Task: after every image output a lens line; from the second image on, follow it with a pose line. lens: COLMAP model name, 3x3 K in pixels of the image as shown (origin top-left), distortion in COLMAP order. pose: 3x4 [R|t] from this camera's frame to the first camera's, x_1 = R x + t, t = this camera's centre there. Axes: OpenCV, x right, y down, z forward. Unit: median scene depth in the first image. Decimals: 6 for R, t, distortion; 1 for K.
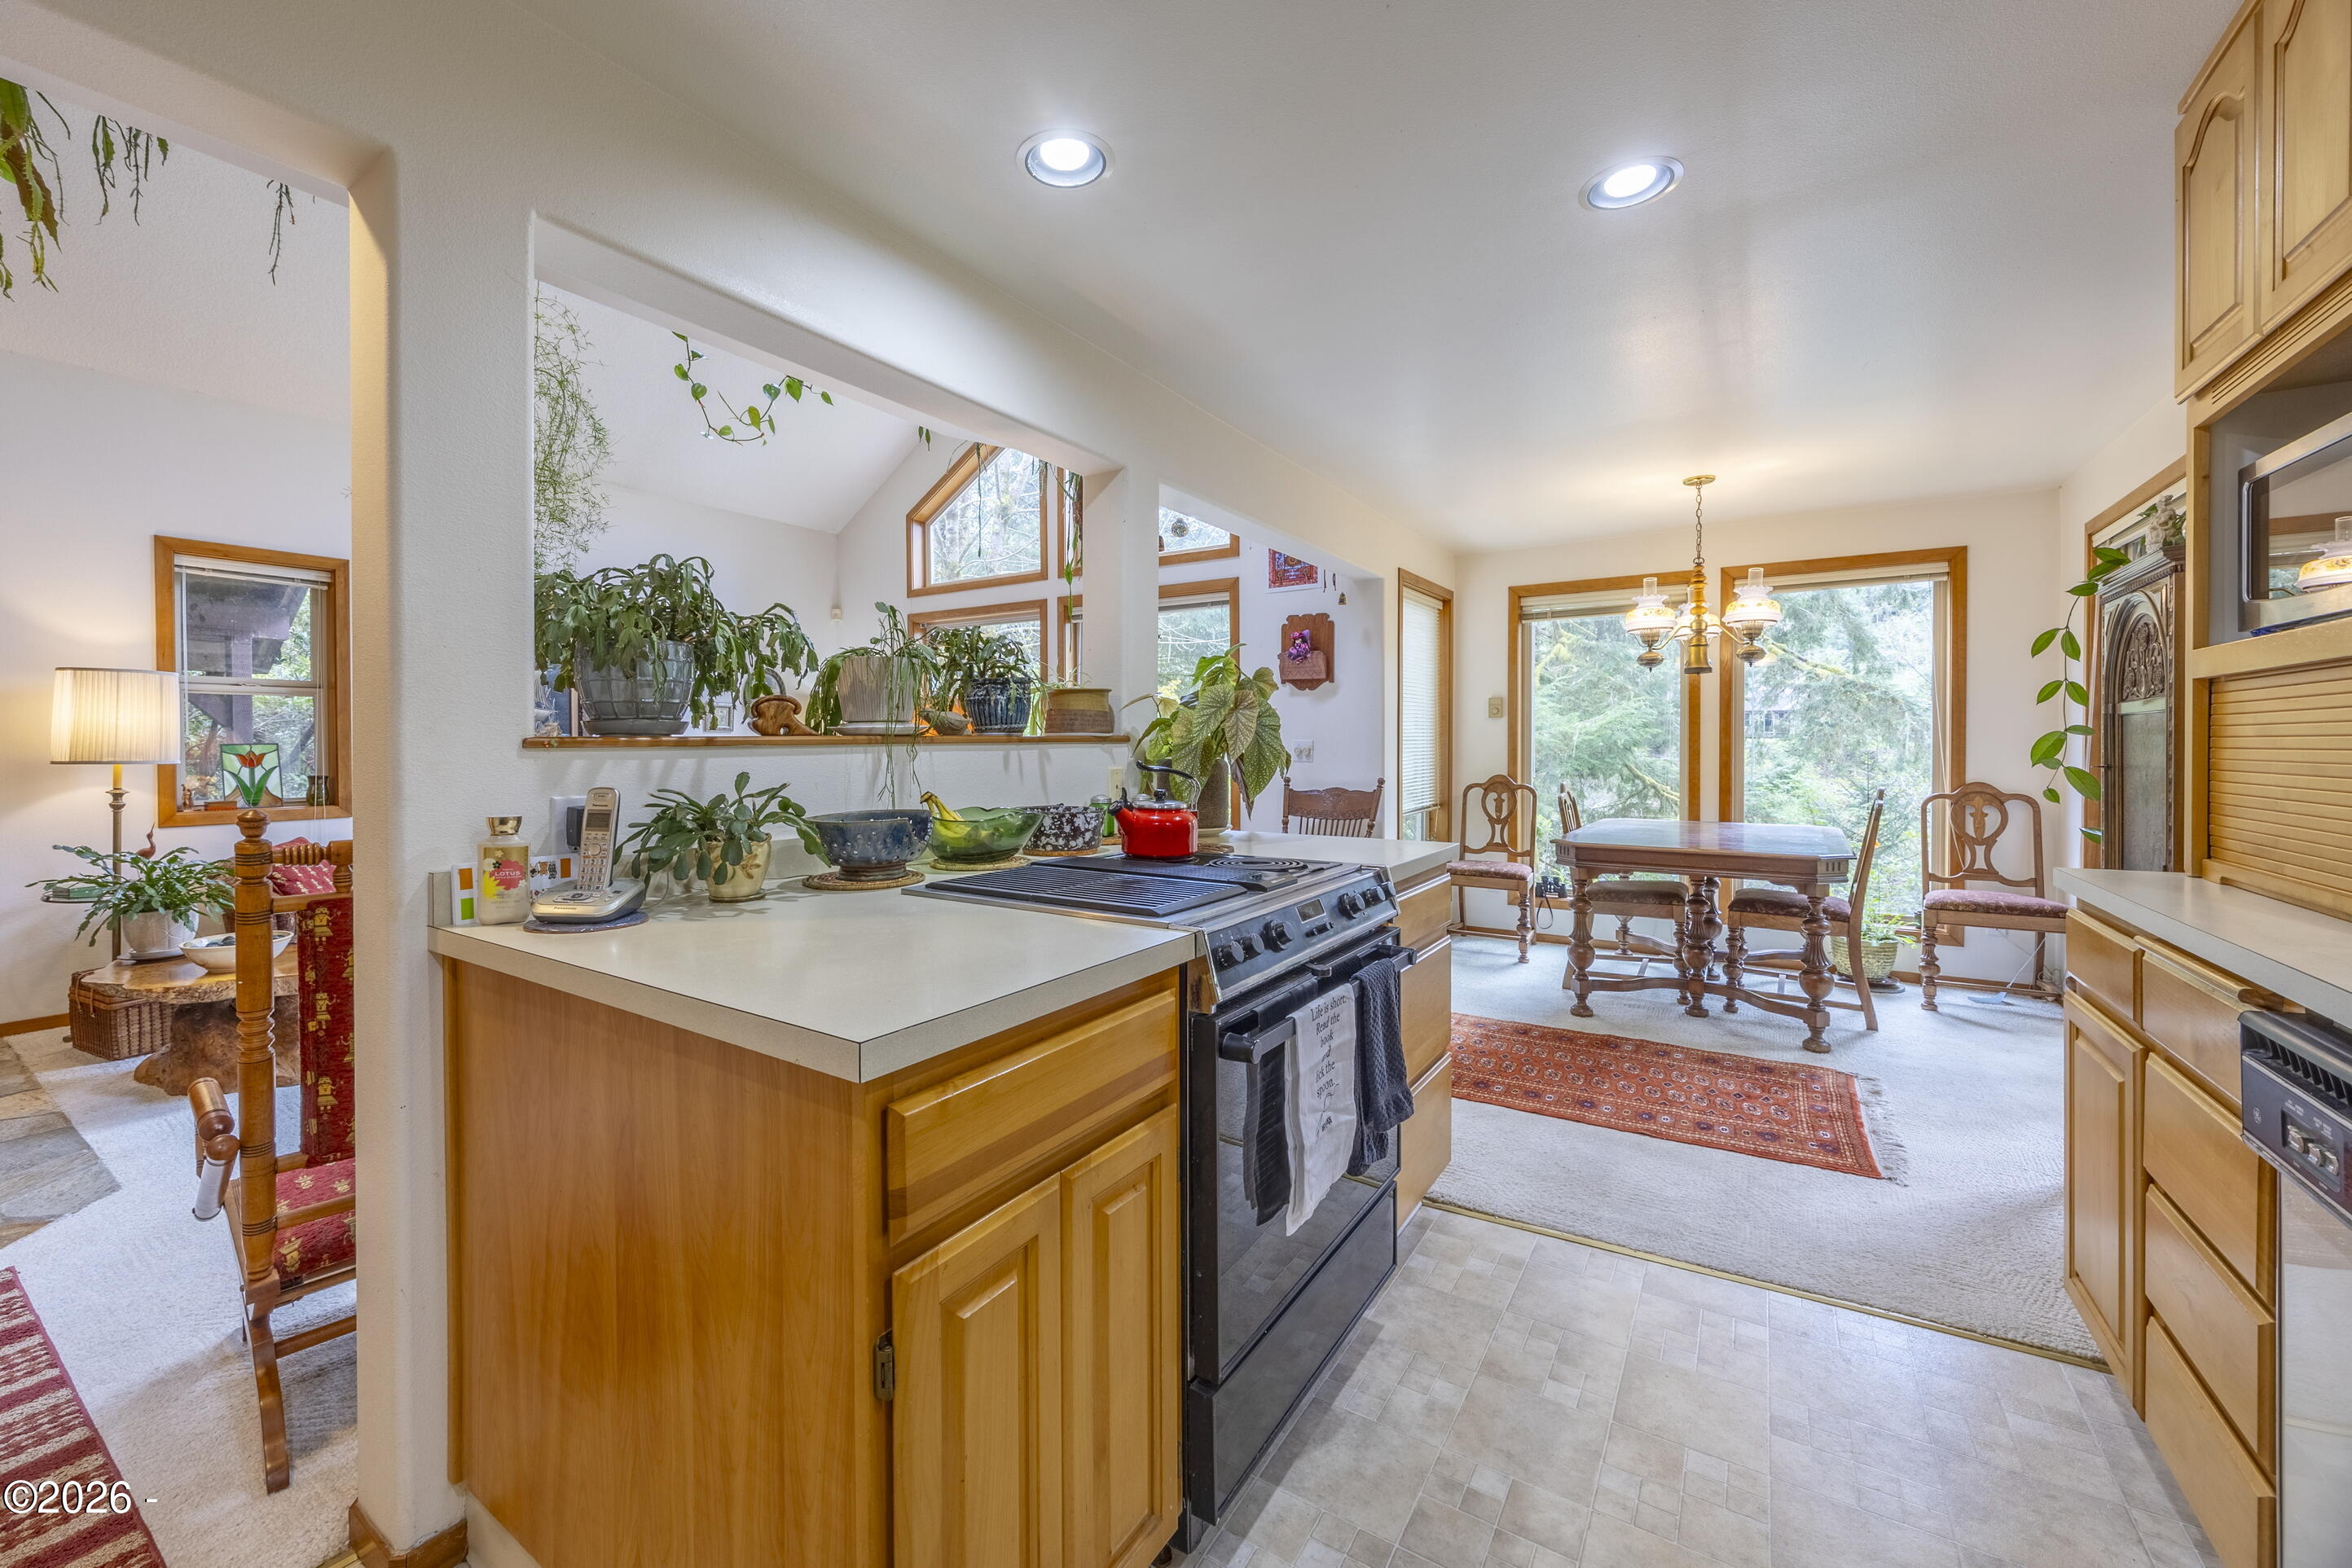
lens RADIAL K [[926.9, 0, 1124.7], [0, 926.9, 758.6], [0, 0, 1]] dist [-0.000221, 0.000470]
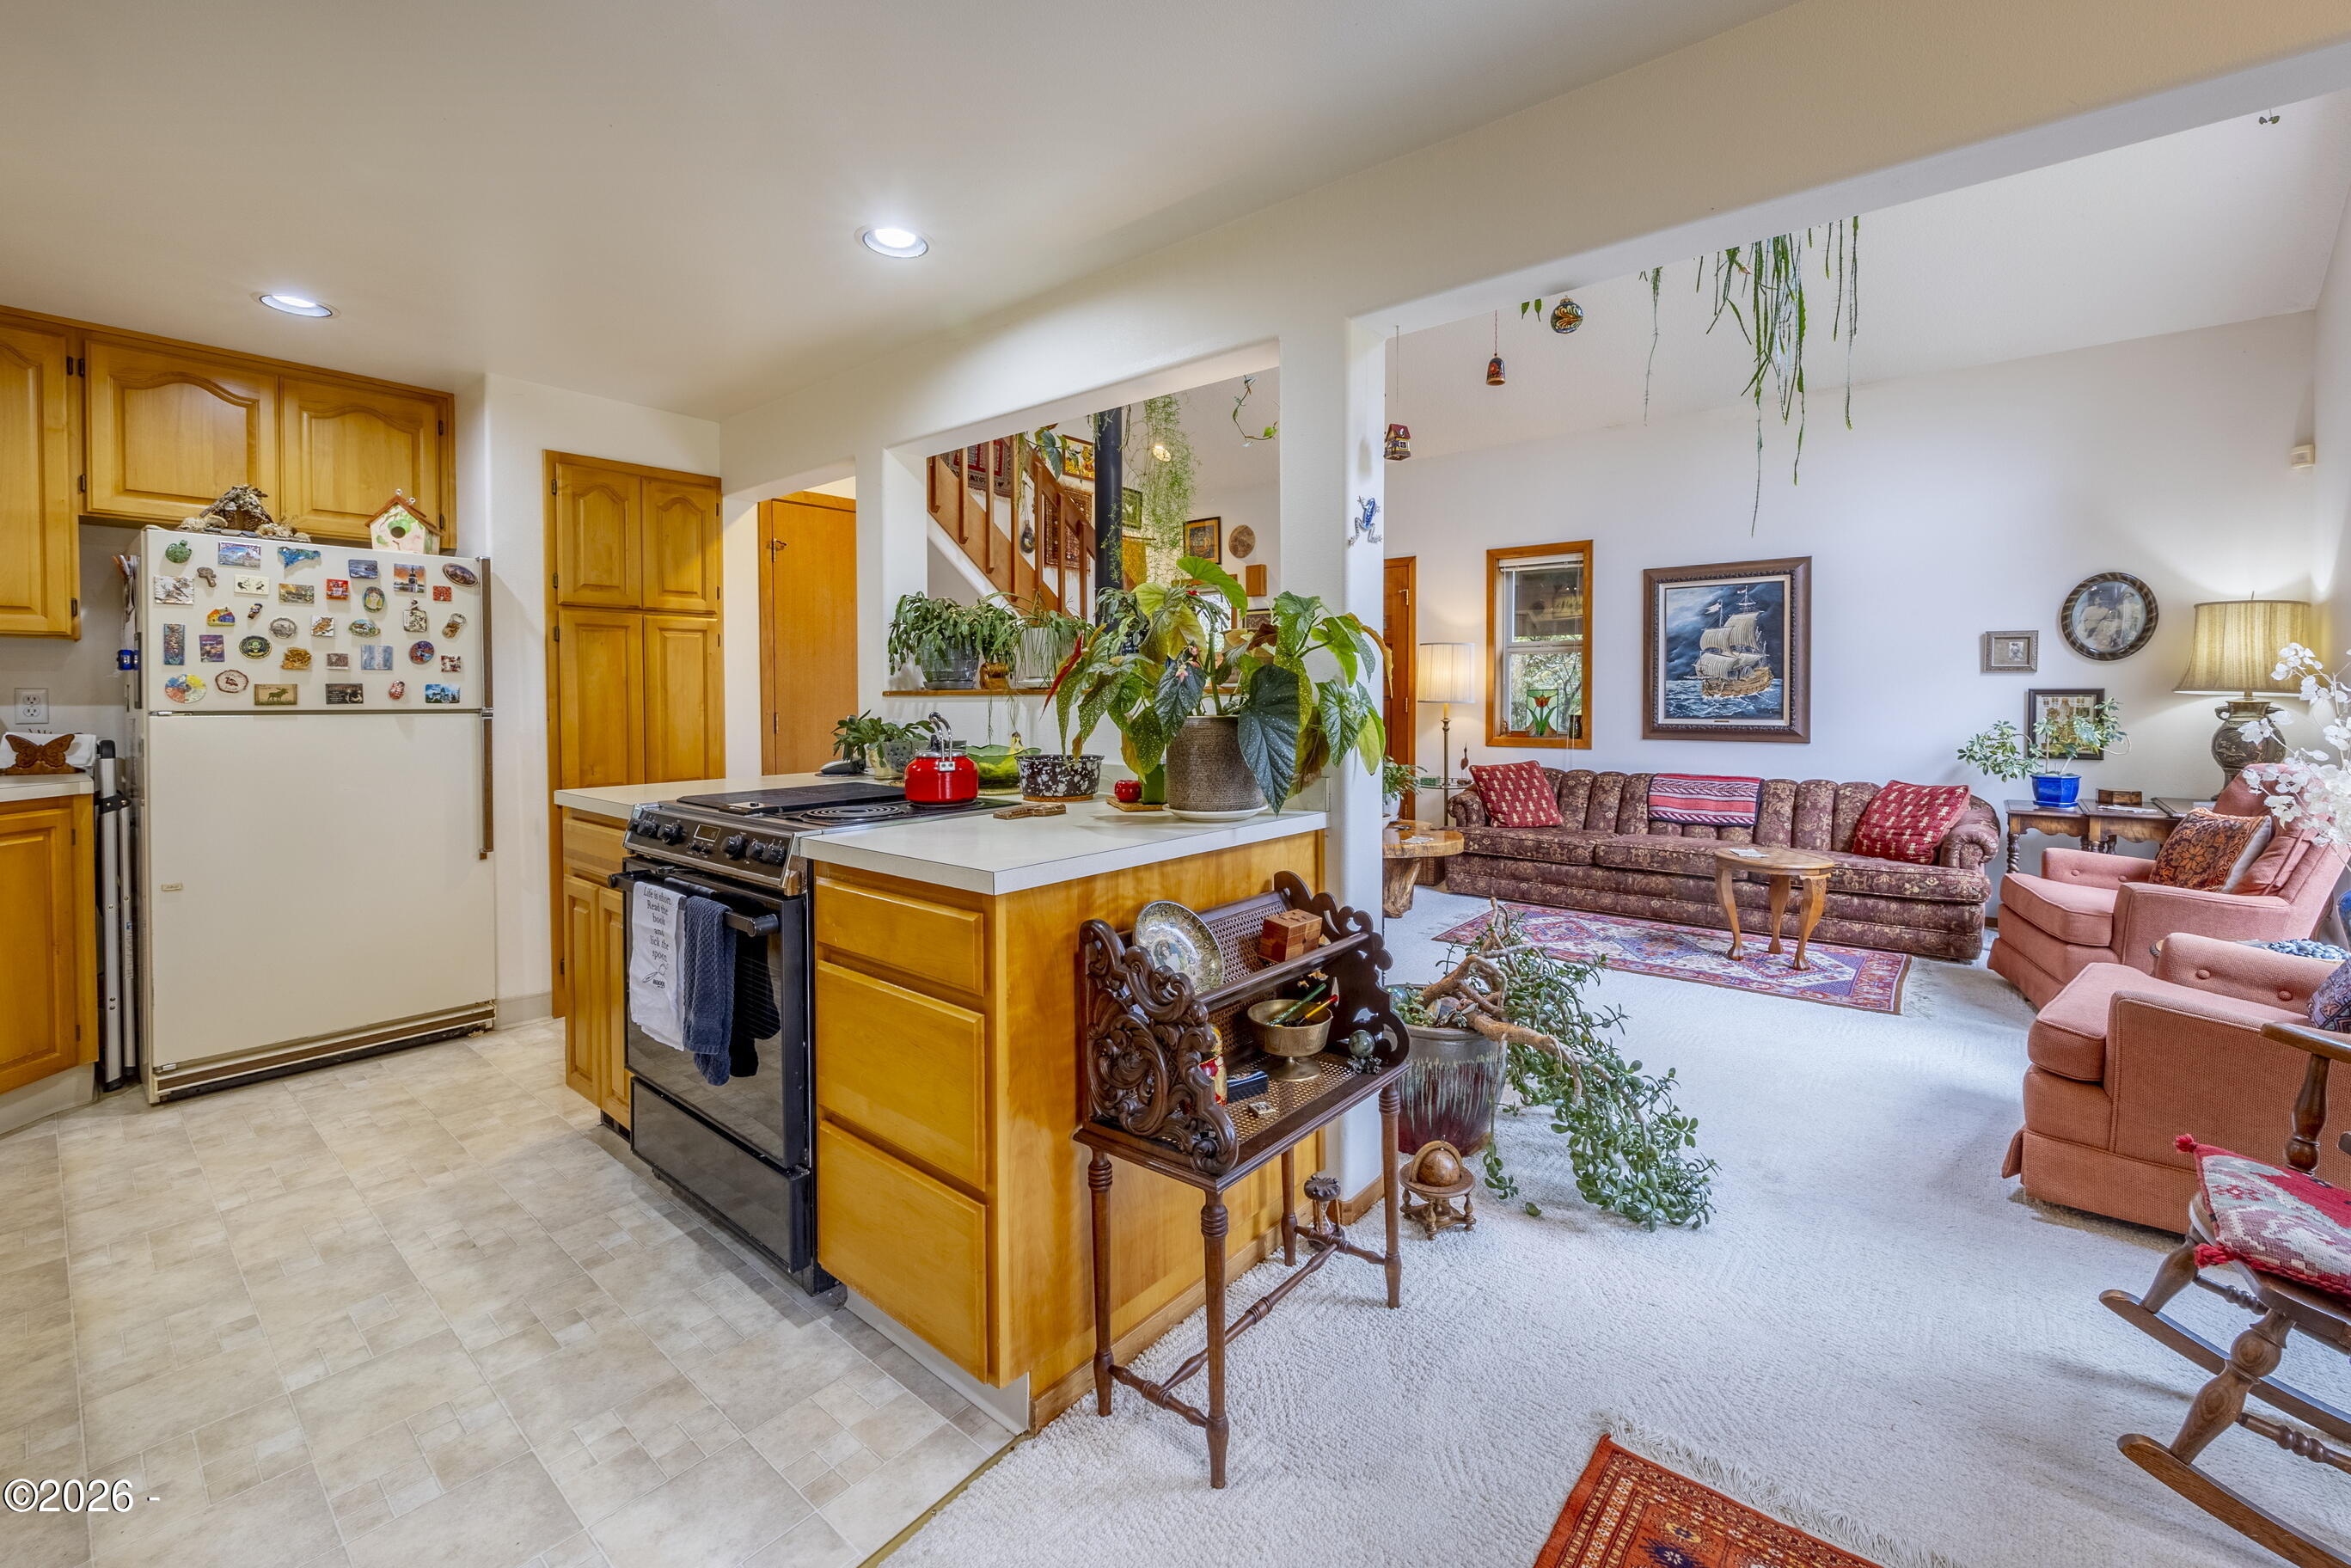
lens RADIAL K [[960.3, 0, 1227.8], [0, 960.3, 713.4], [0, 0, 1]] dist [-0.002783, 0.001215]
pose [[-0.049236, 0.026538, -0.998435, 0.507060], [-0.013052, 0.999545, 0.027211, -0.014041], [0.998702, 0.014372, -0.048868, 0.646137]]
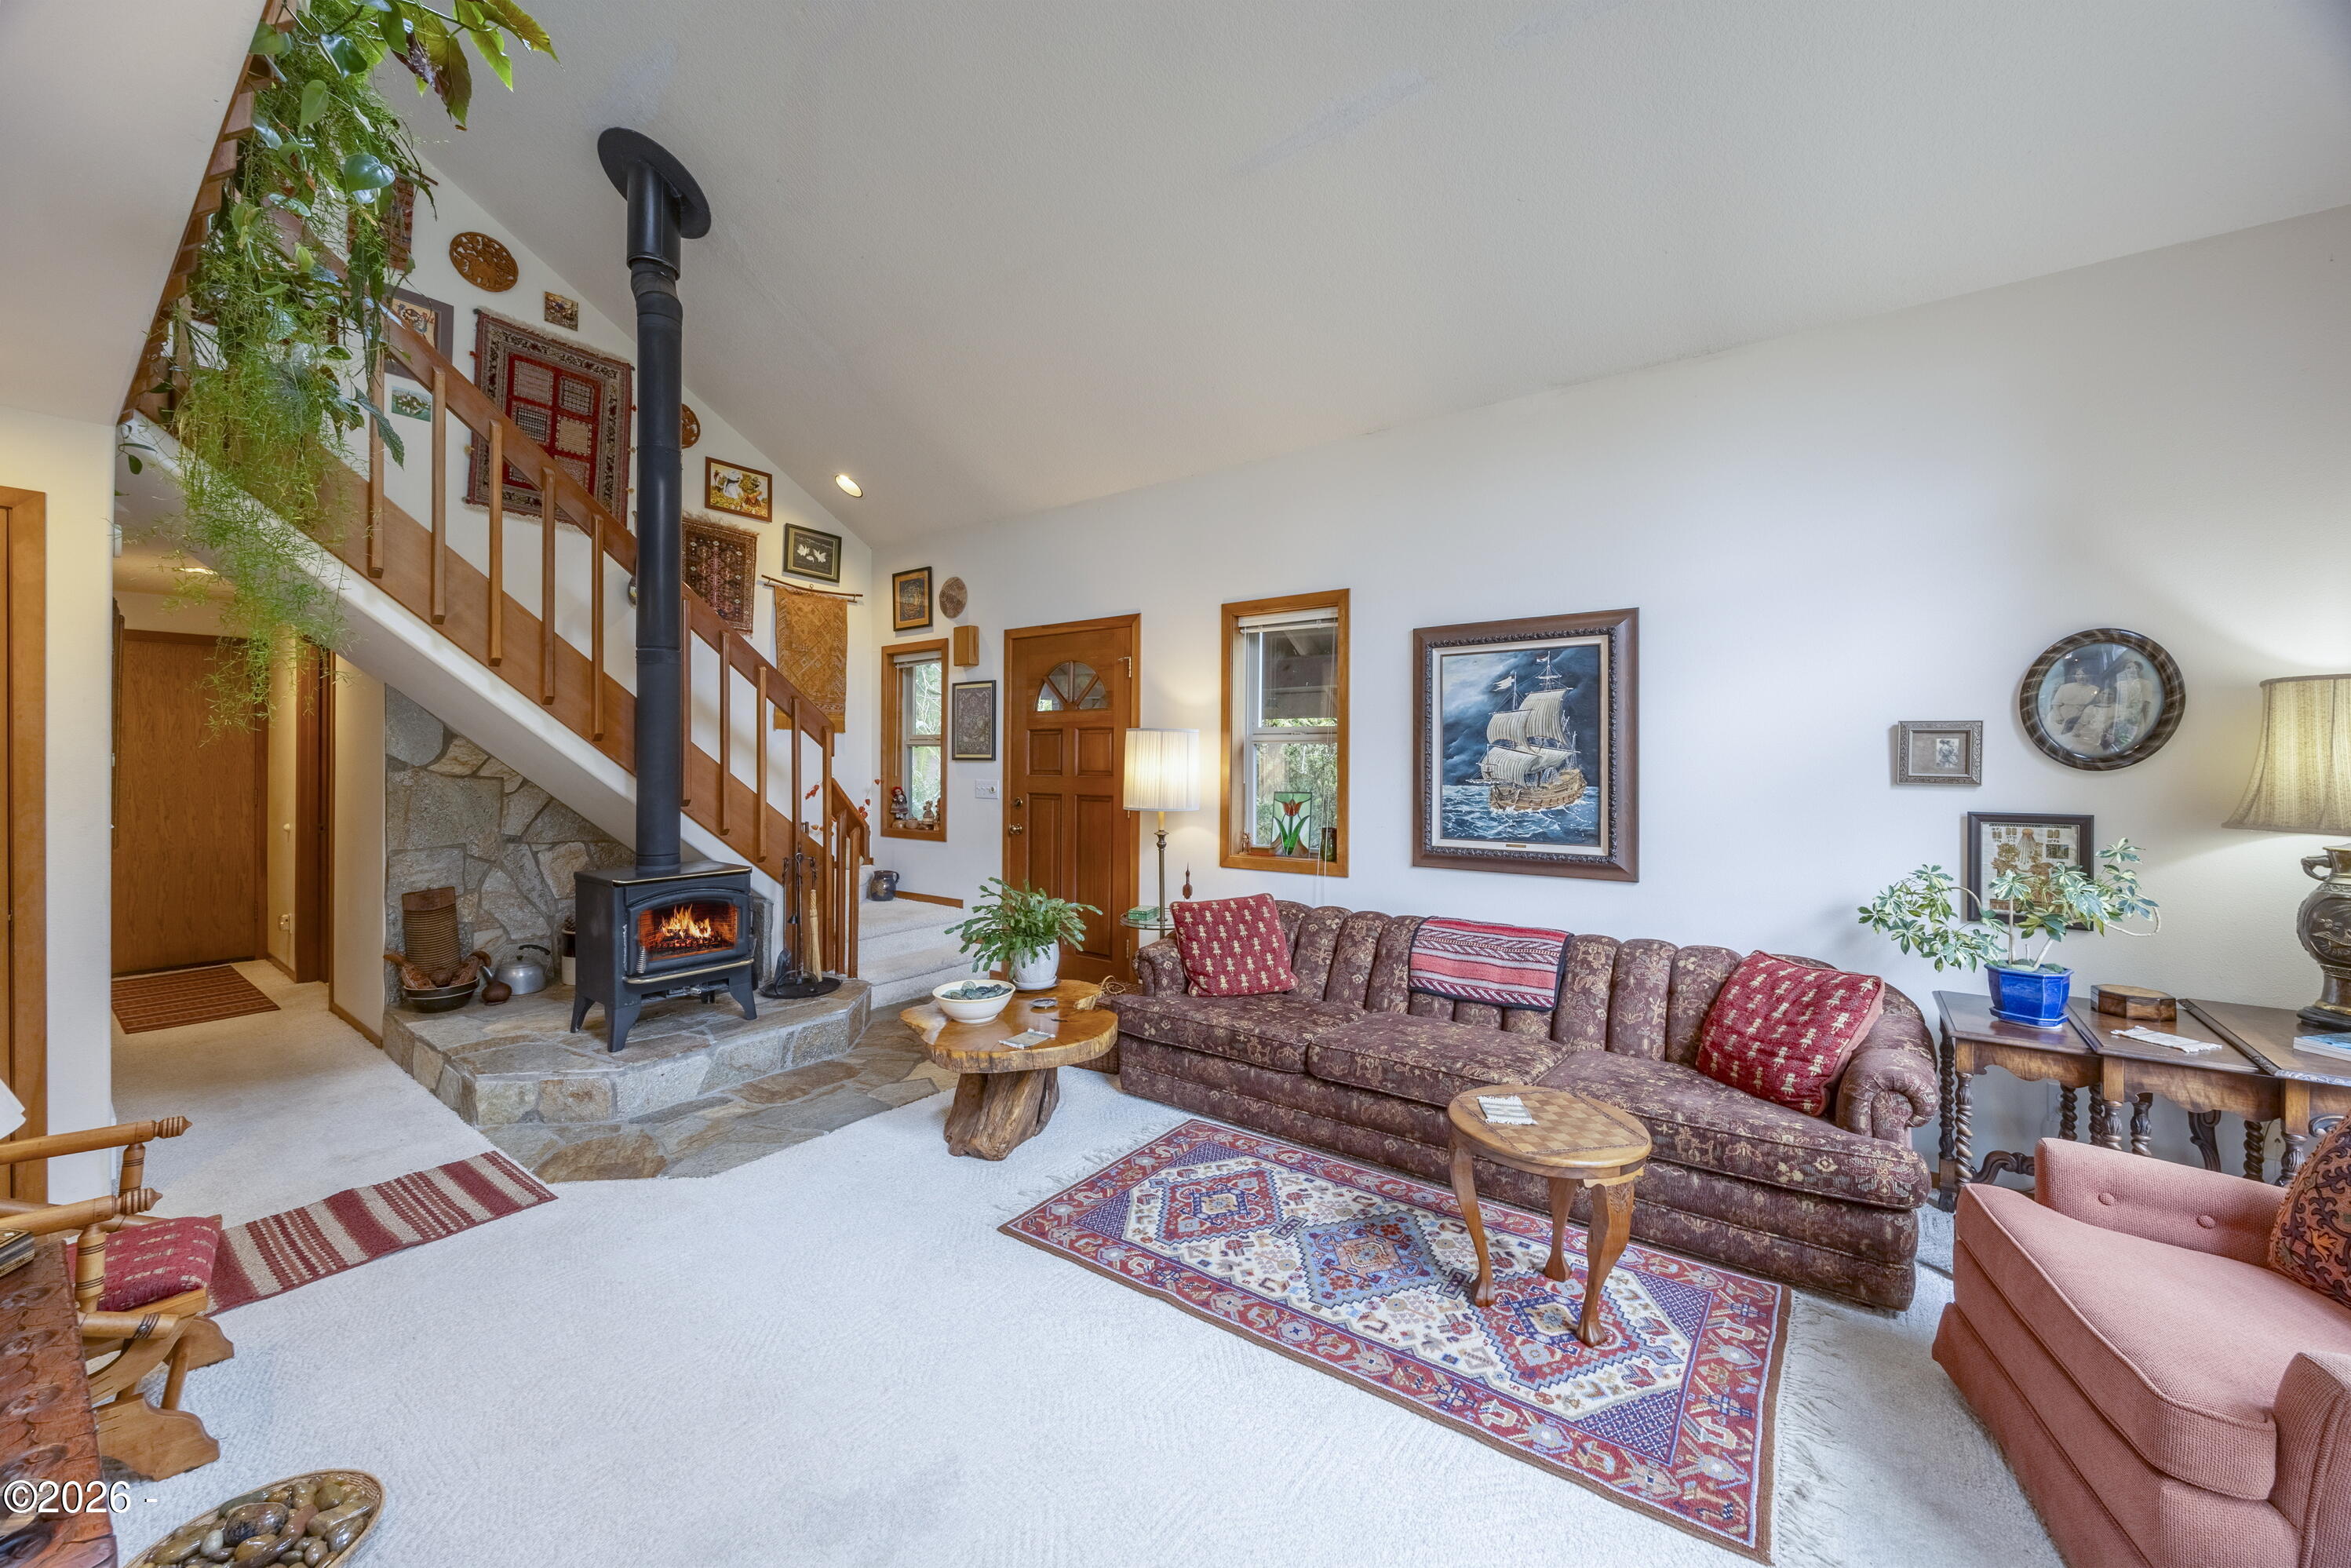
lens RADIAL K [[893.6, 0, 1166.9], [0, 893.6, 763.6], [0, 0, 1]] dist [-0.003495, 0.000460]
pose [[-0.034261, 0.005423, -0.999398, 0.029121], [-0.018949, 0.999802, 0.006075, -0.052897], [0.999233, 0.019146, -0.034152, 0.949065]]
